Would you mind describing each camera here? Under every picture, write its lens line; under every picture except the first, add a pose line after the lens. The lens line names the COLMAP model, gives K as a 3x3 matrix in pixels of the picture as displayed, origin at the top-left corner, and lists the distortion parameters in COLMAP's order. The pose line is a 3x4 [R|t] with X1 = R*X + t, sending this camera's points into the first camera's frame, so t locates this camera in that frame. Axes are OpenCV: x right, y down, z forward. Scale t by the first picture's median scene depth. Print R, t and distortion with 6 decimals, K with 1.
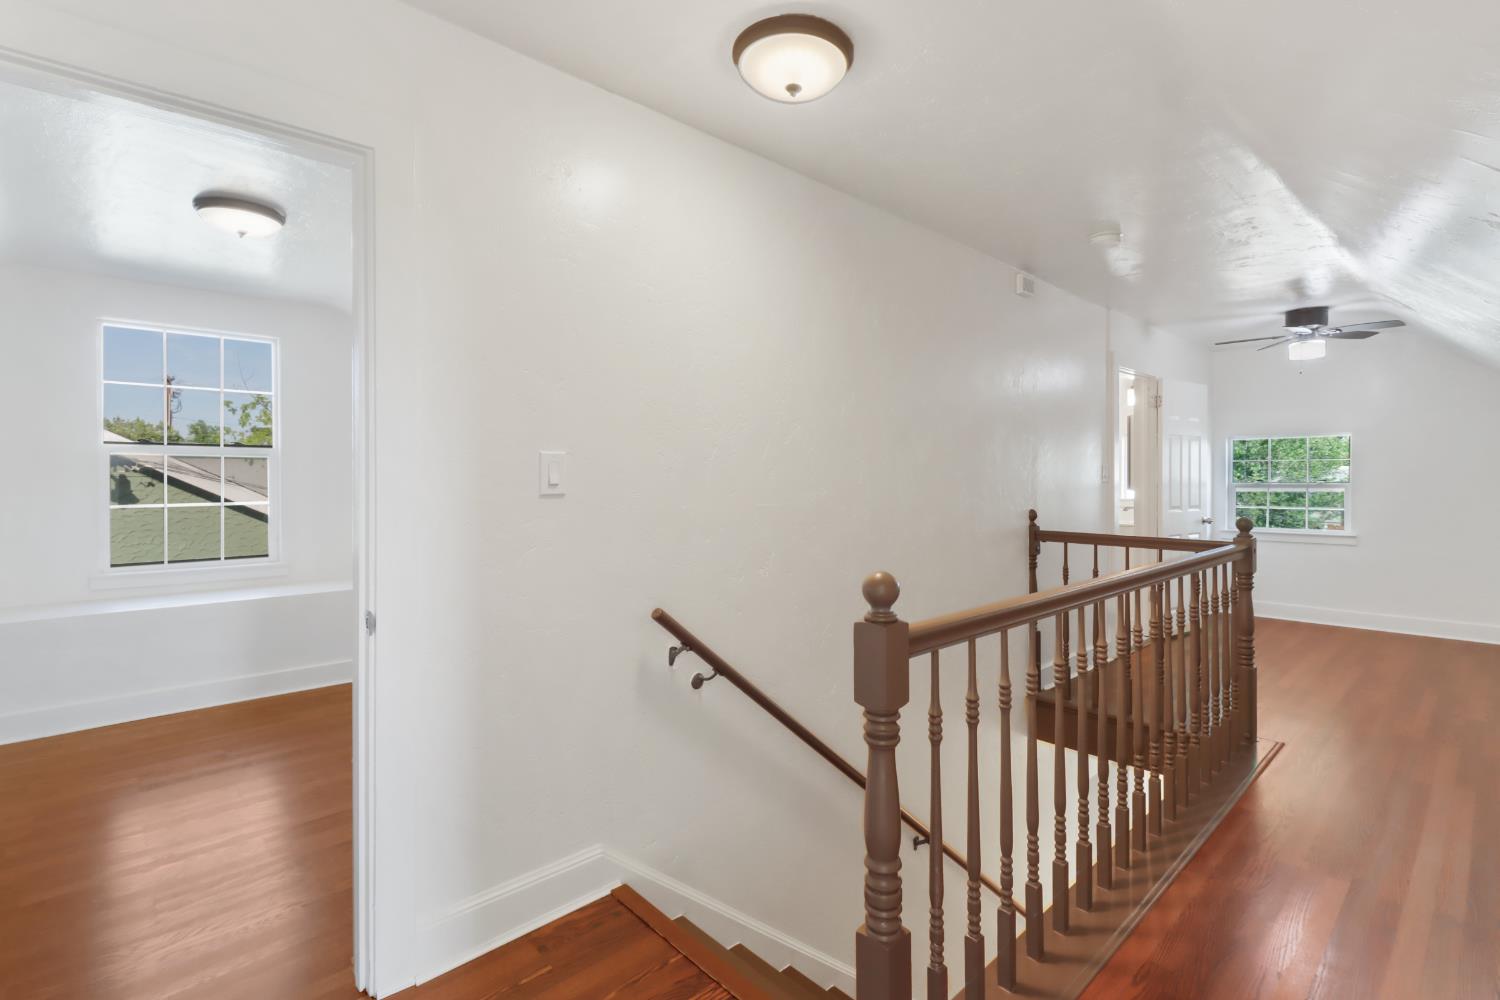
lens RADIAL K [[697.3, 0, 748.4], [0, 697.3, 468.5], [0, 0, 1]] dist [0.020743, -0.013951]
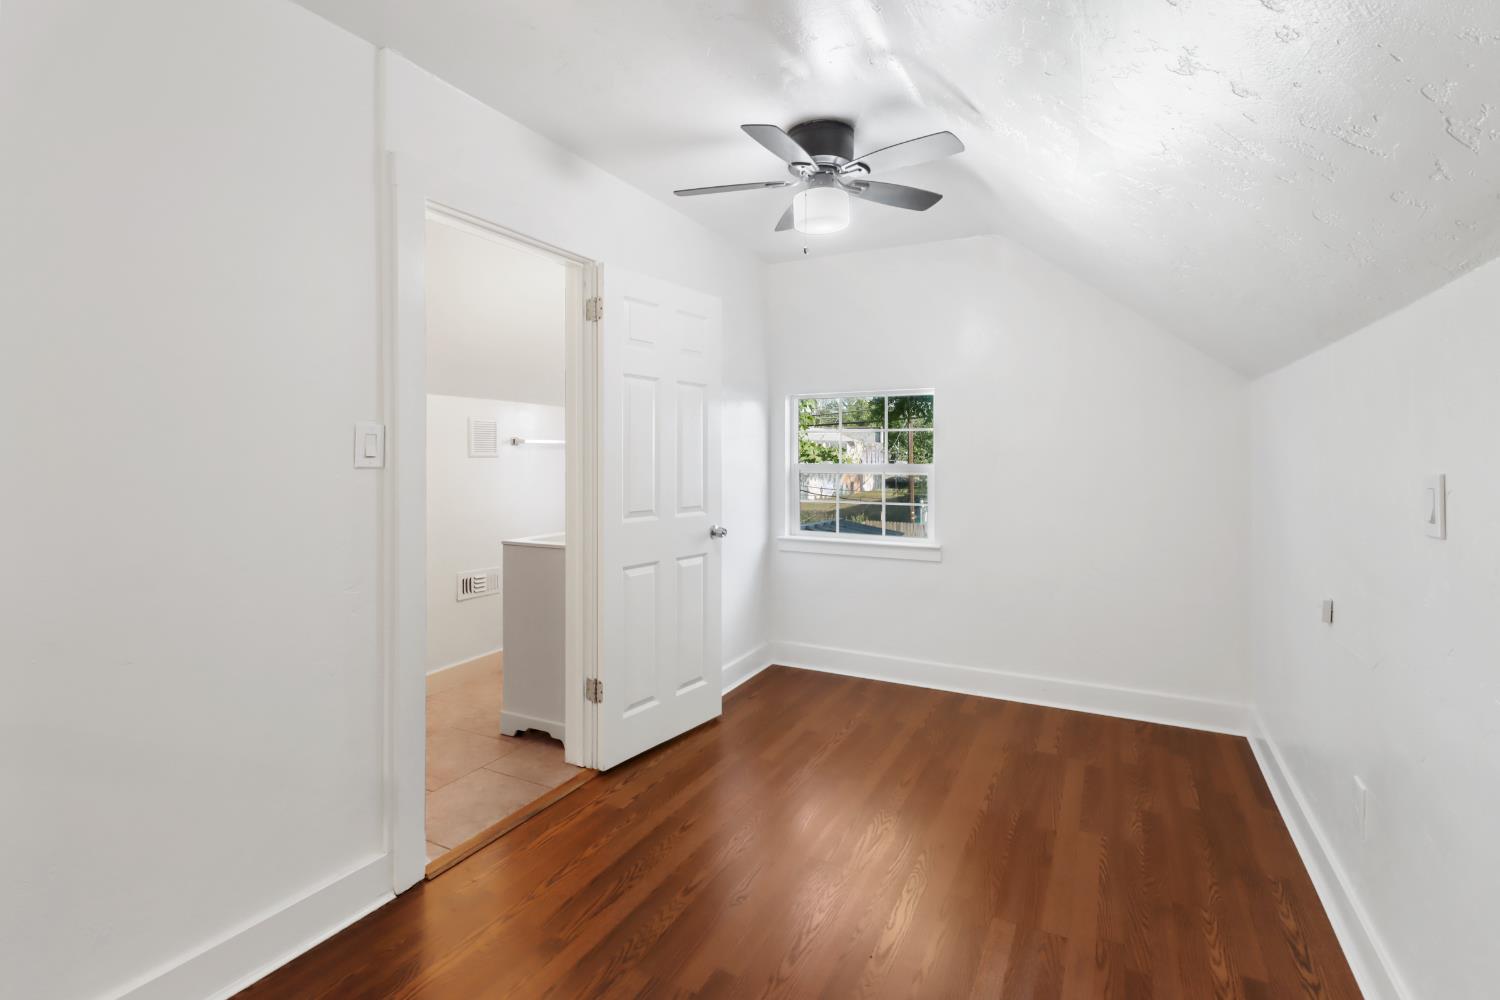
lens RADIAL K [[697.3, 0, 748.4], [0, 697.3, 468.5], [0, 0, 1]] dist [0.020743, -0.013951]
pose [[0.948020, -0.001859, 0.318204, 0.501275], [-0.005904, 0.999708, 0.023429, 0.008426], [-0.318155, -0.024089, 0.947733, 0.454576]]
